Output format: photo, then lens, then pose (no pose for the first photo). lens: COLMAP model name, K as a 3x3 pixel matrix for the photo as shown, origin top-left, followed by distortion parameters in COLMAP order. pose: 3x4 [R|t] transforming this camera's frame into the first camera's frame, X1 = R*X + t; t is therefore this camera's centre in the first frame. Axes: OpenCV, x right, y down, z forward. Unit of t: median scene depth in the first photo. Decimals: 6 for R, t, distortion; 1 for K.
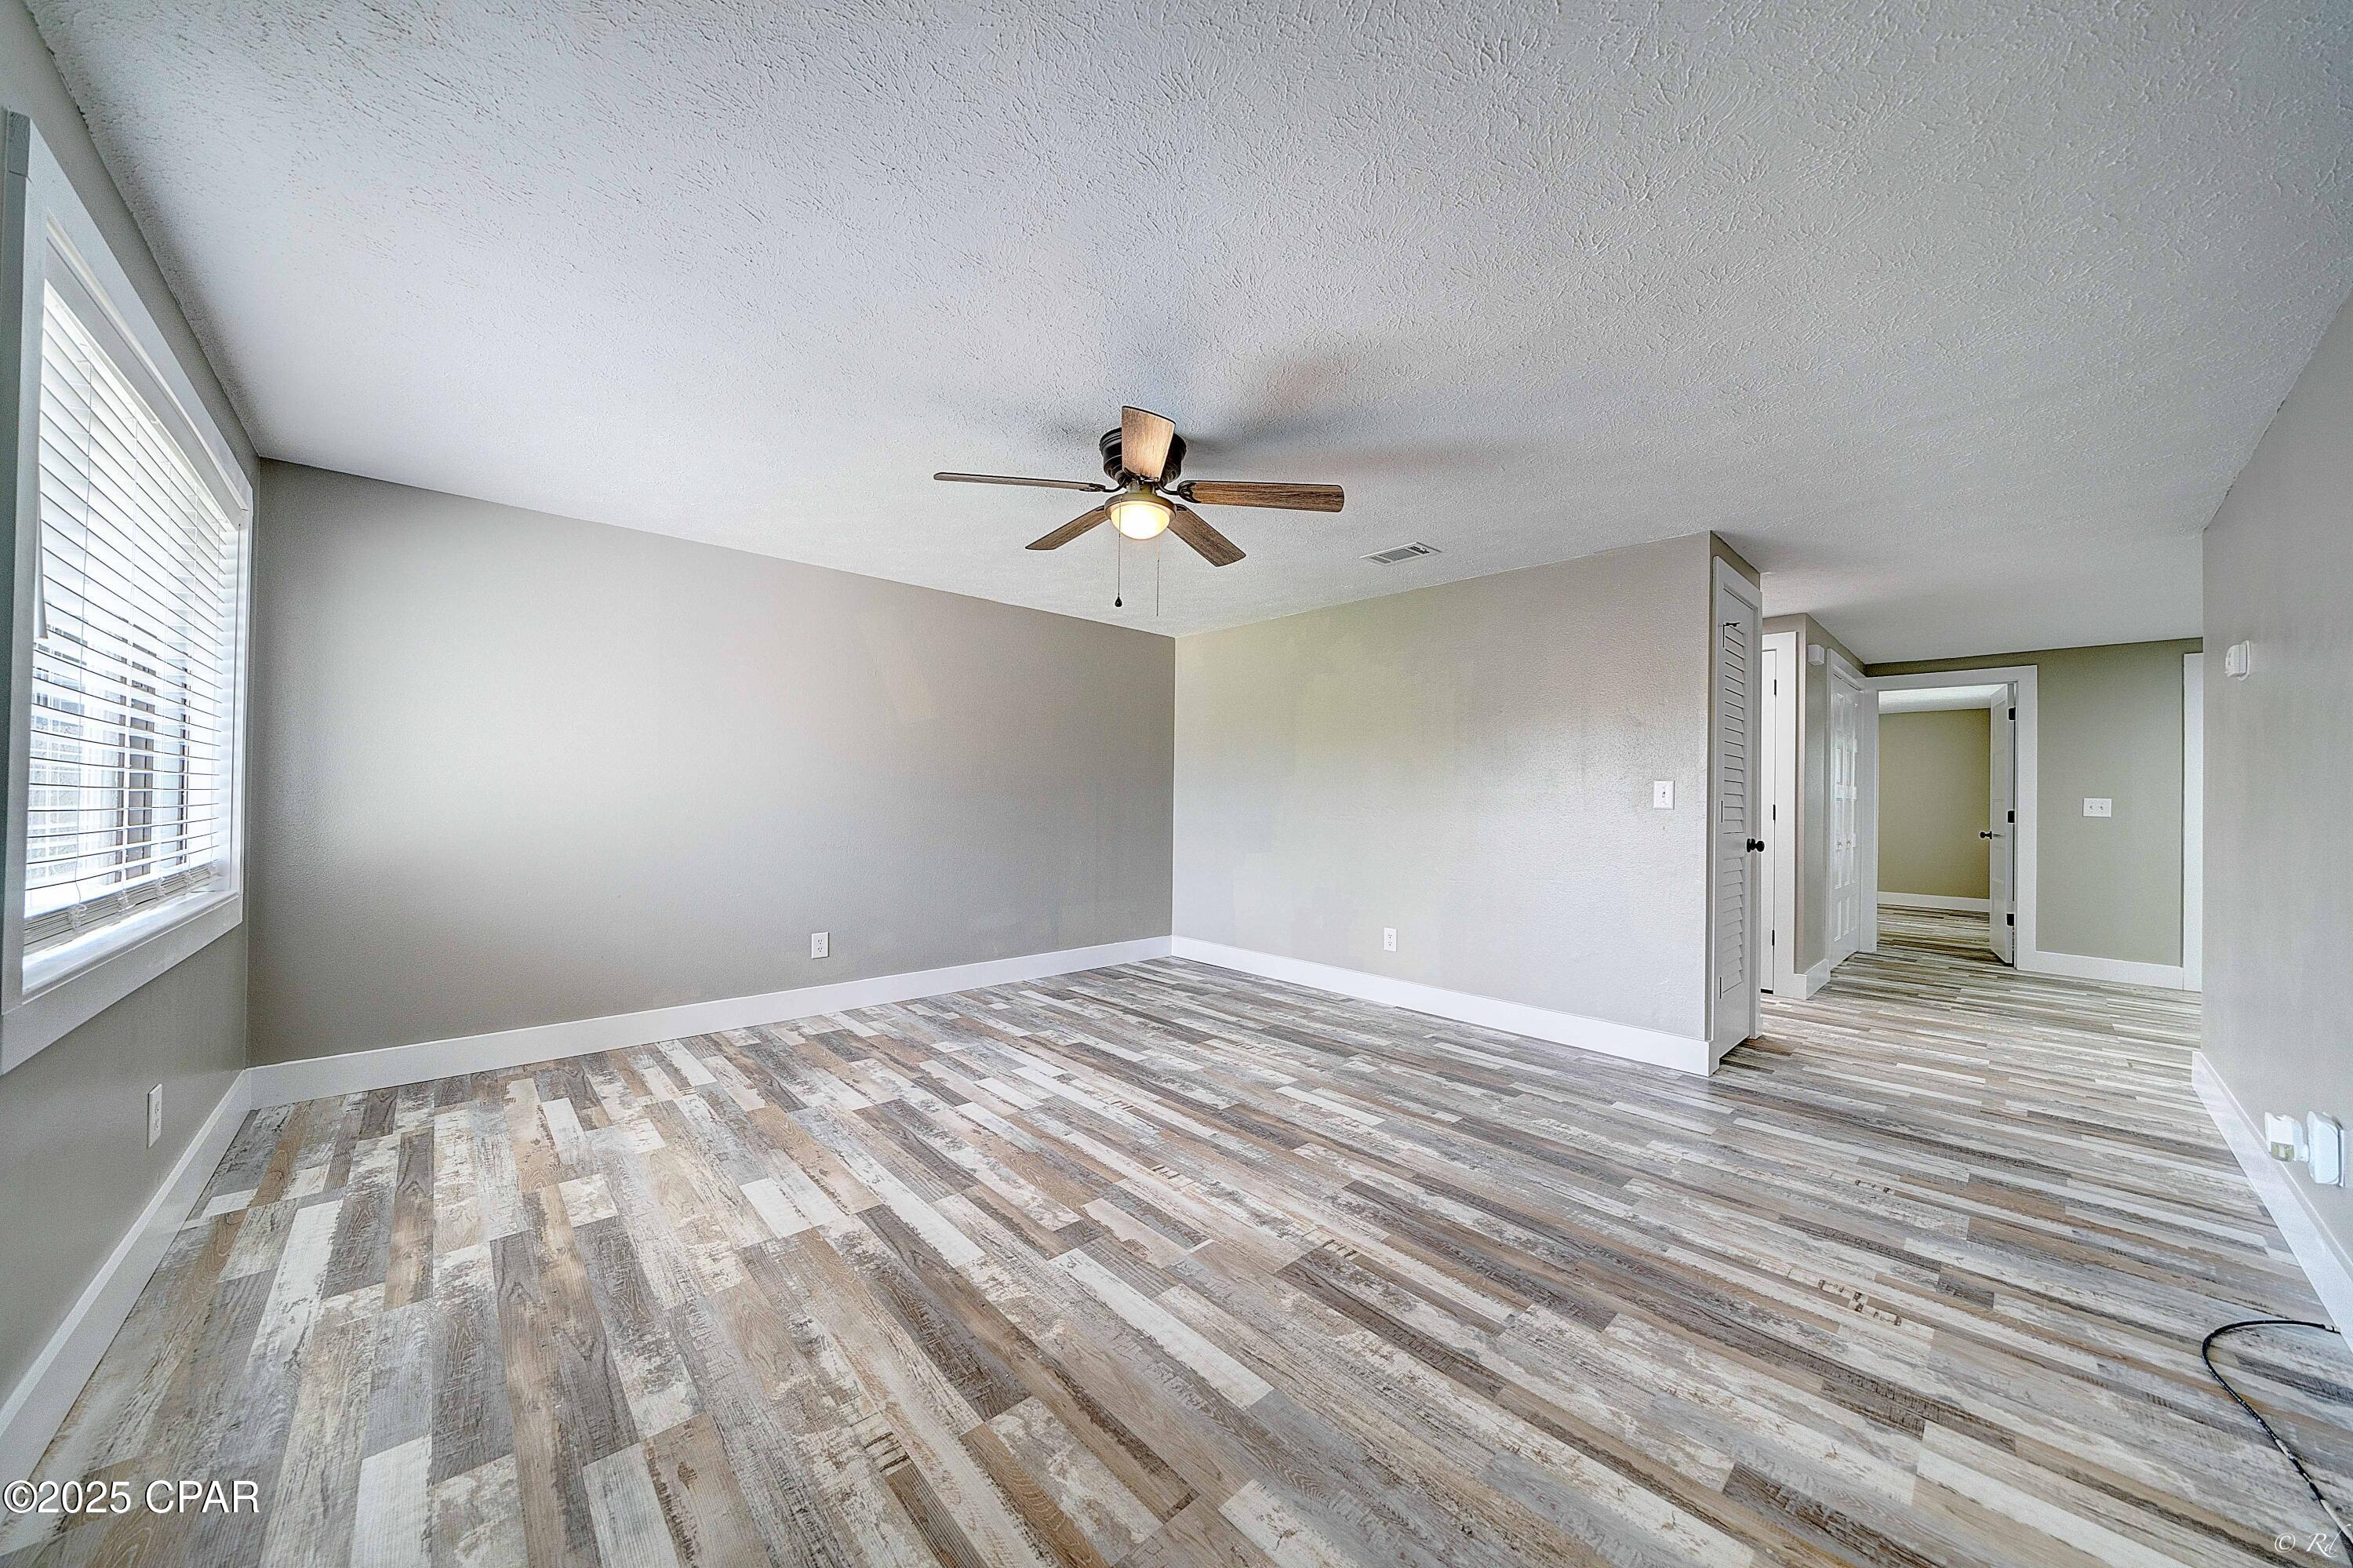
lens RADIAL K [[802.7, 0, 1173.5], [0, 802.7, 790.1], [0, 0, 1]] dist [-0.003315, -0.000172]
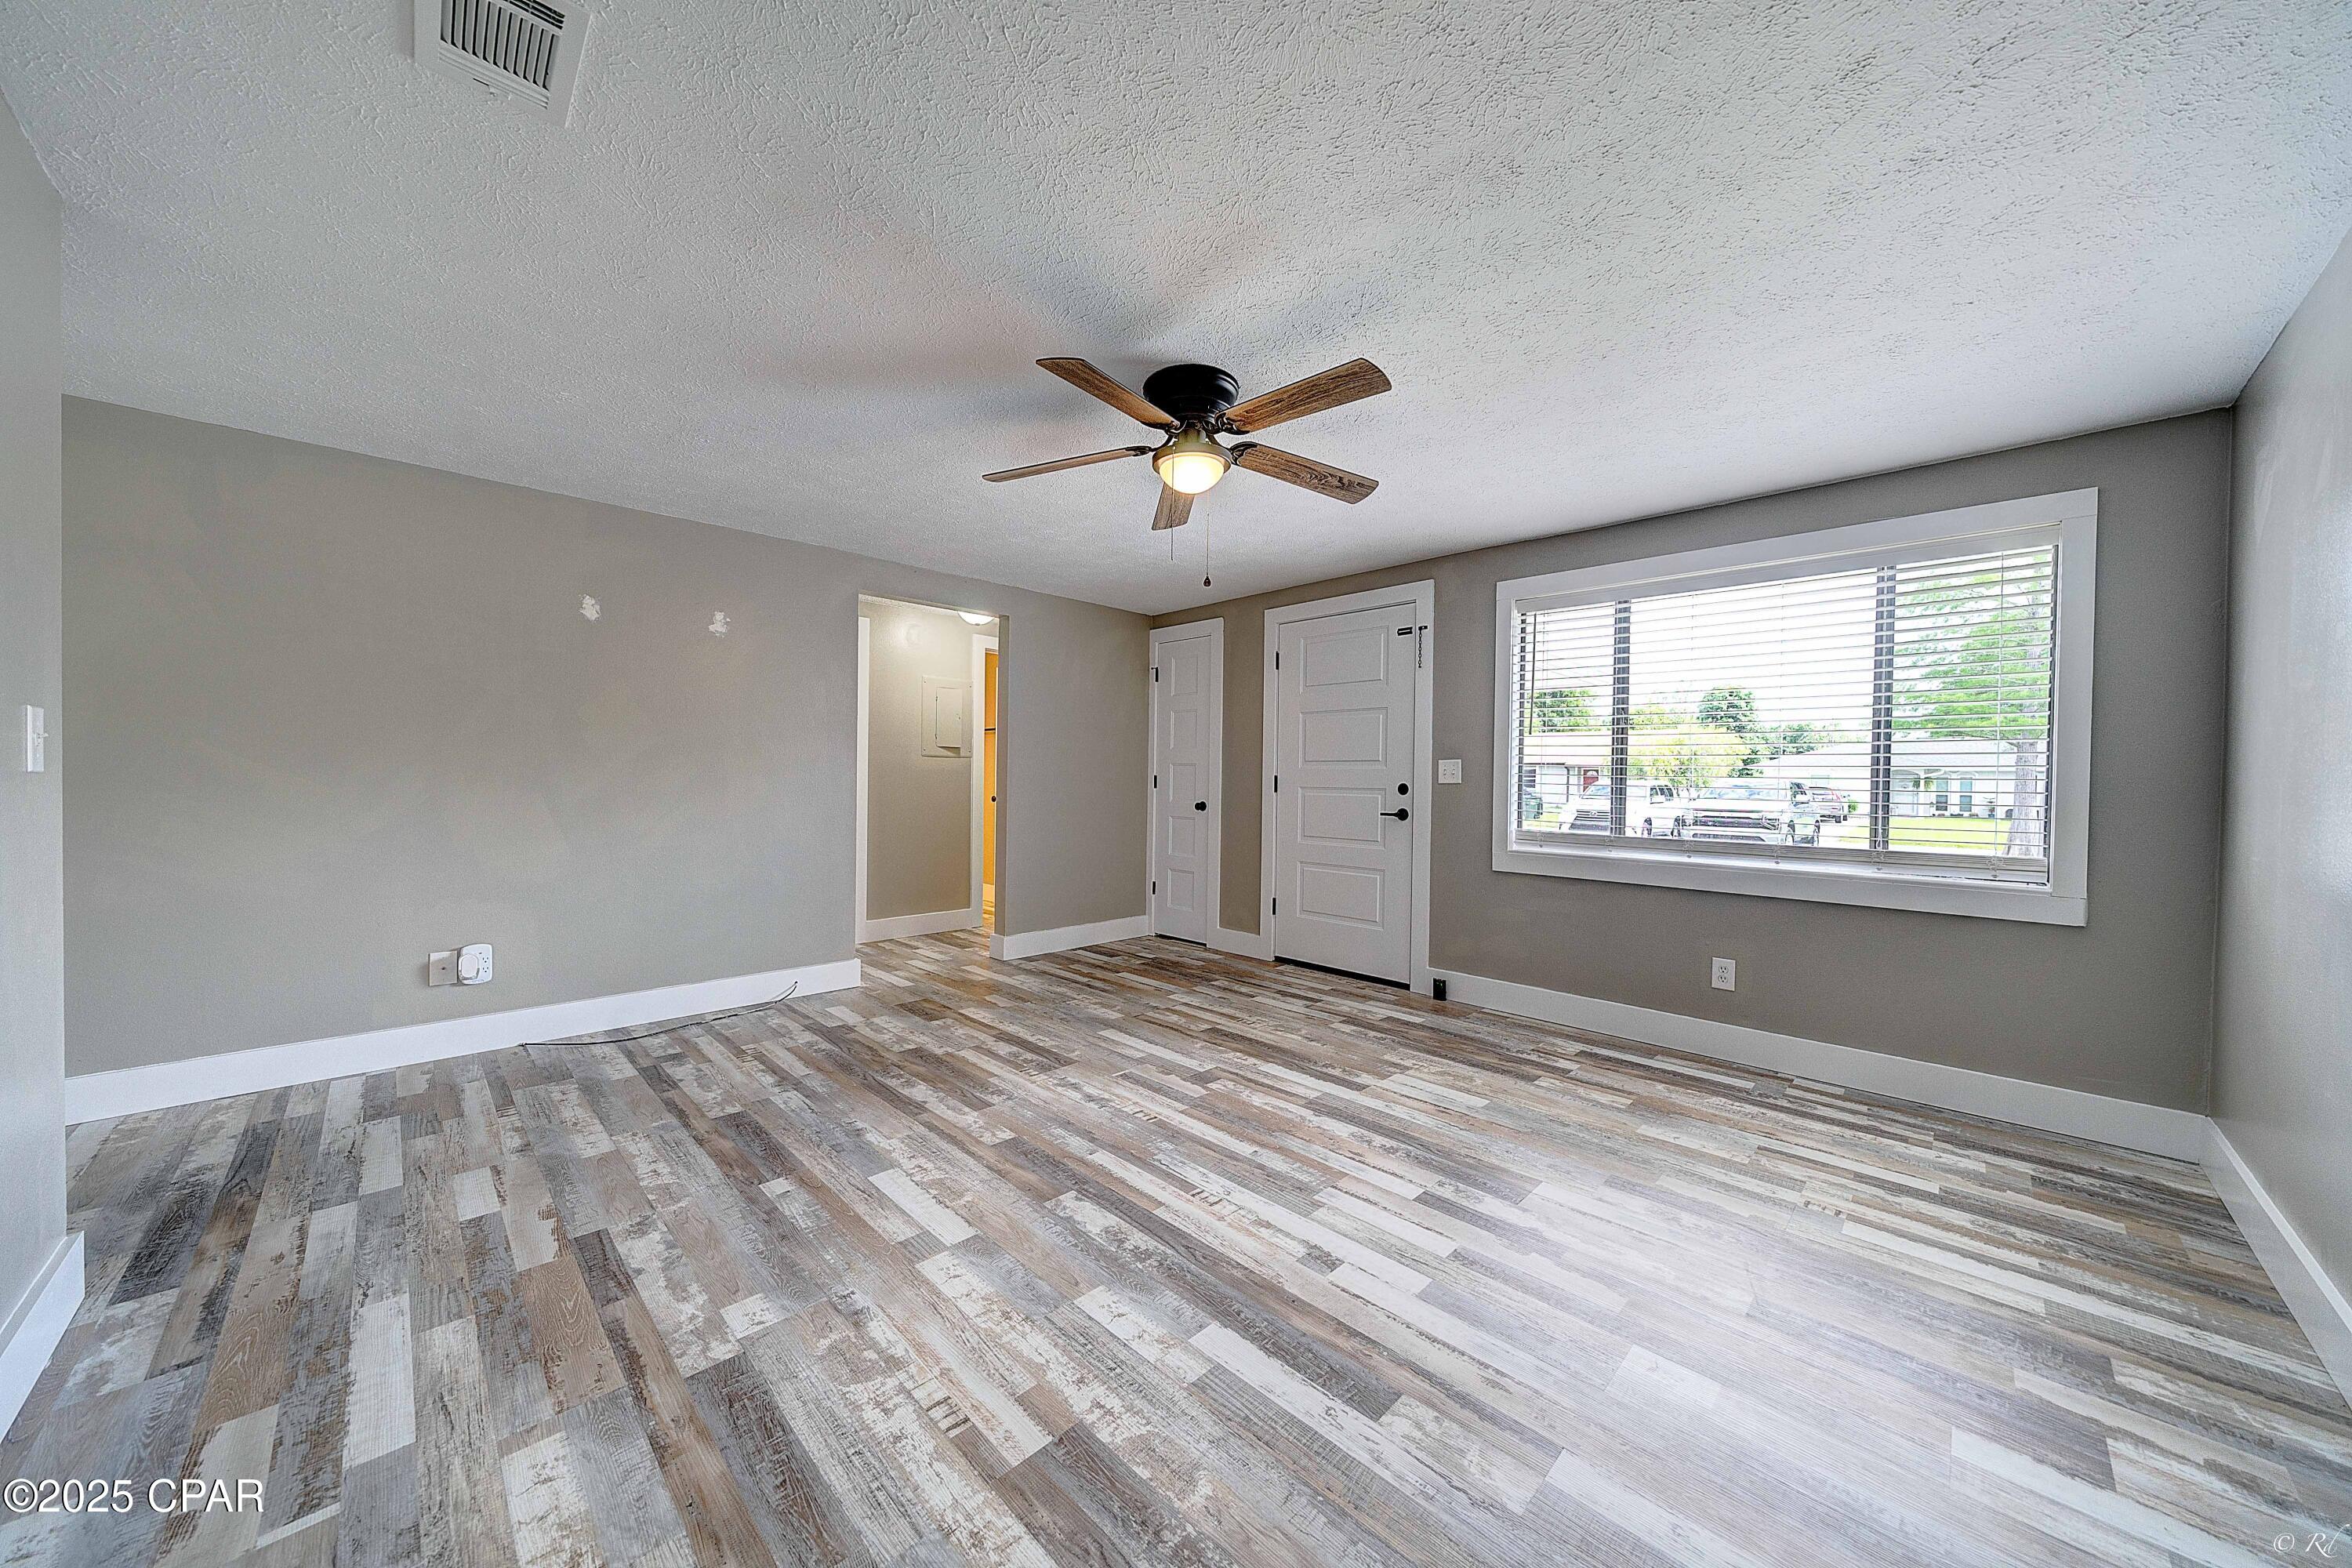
lens RADIAL K [[802.4, 0, 1173.0], [0, 802.4, 790.1], [0, 0, 1]] dist [-0.003315, -0.000172]
pose [[-0.999065, -0.025129, -0.035170, 0.002129], [-0.025216, 0.999680, 0.002035, 0.023595], [0.035108, 0.002920, -0.999379, 2.086466]]
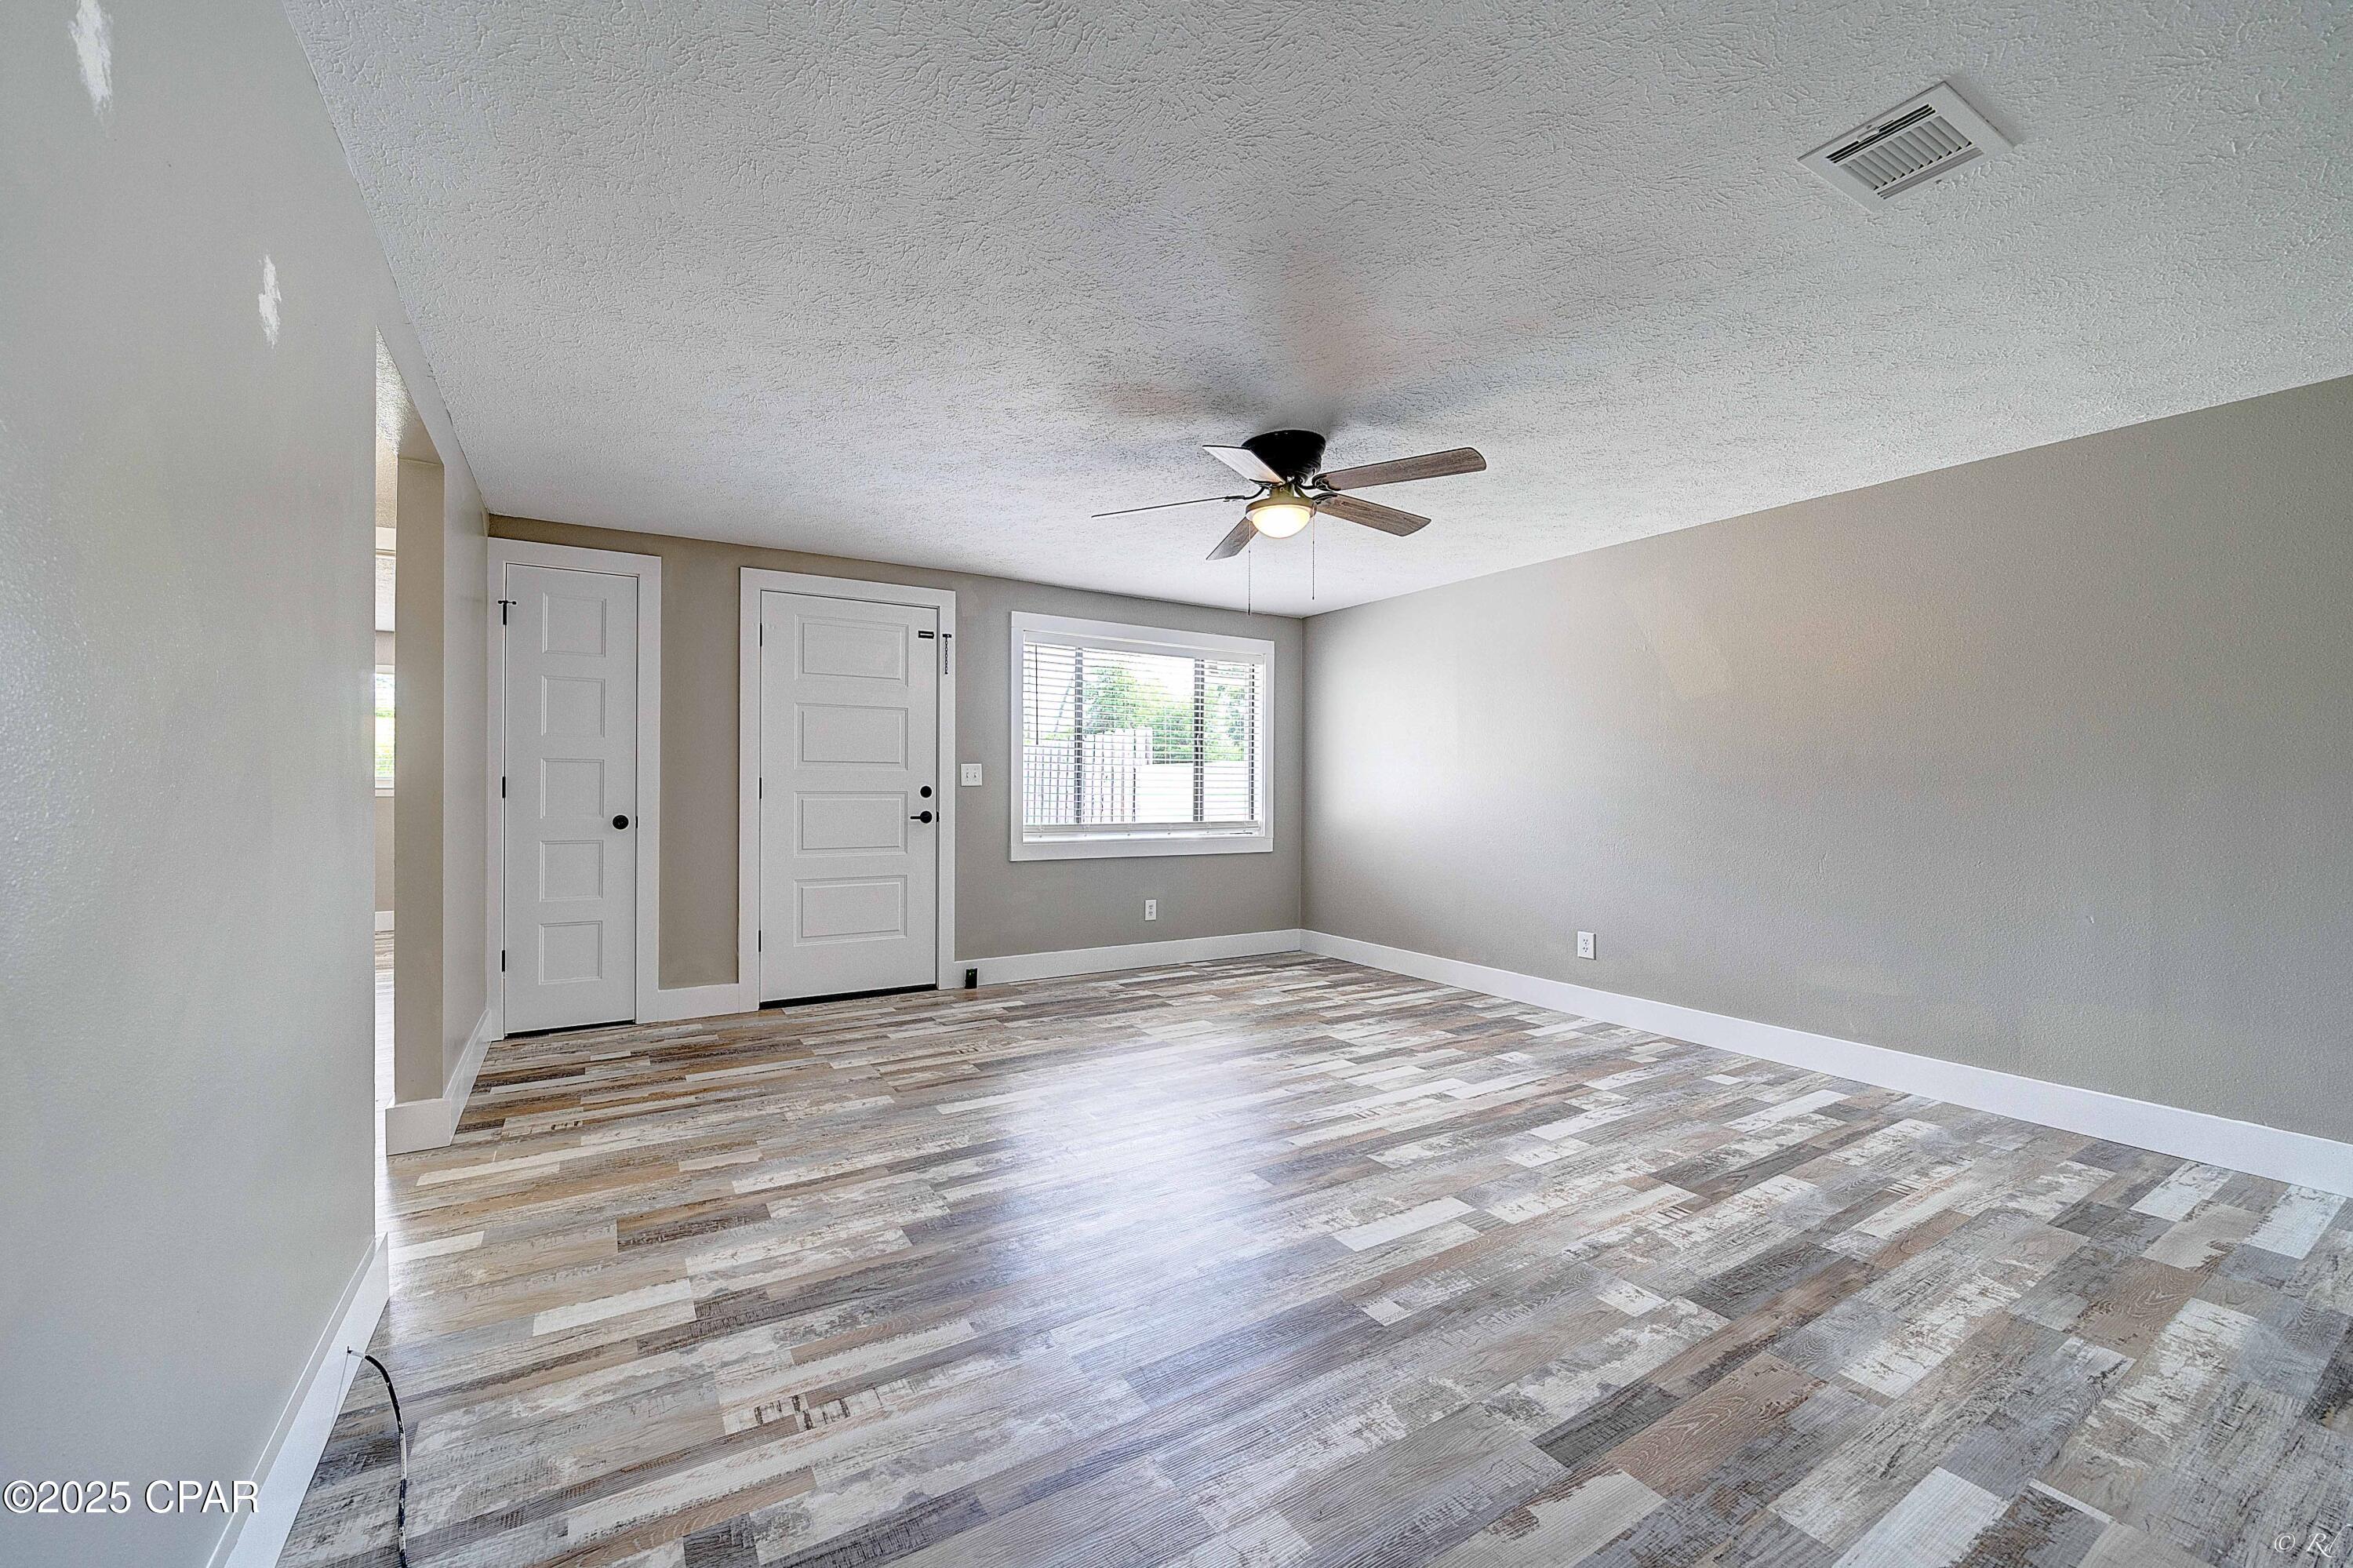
lens RADIAL K [[858.9, 0, 1060.0], [0, 858.9, 786.6], [0, 0, 1]] dist [-0.004291, -0.000140]
pose [[-0.248447, -0.013590, -0.968550, 1.208996], [0.001590, 0.999895, -0.014438, 0.028511], [0.968644, -0.005127, -0.248399, 1.089379]]
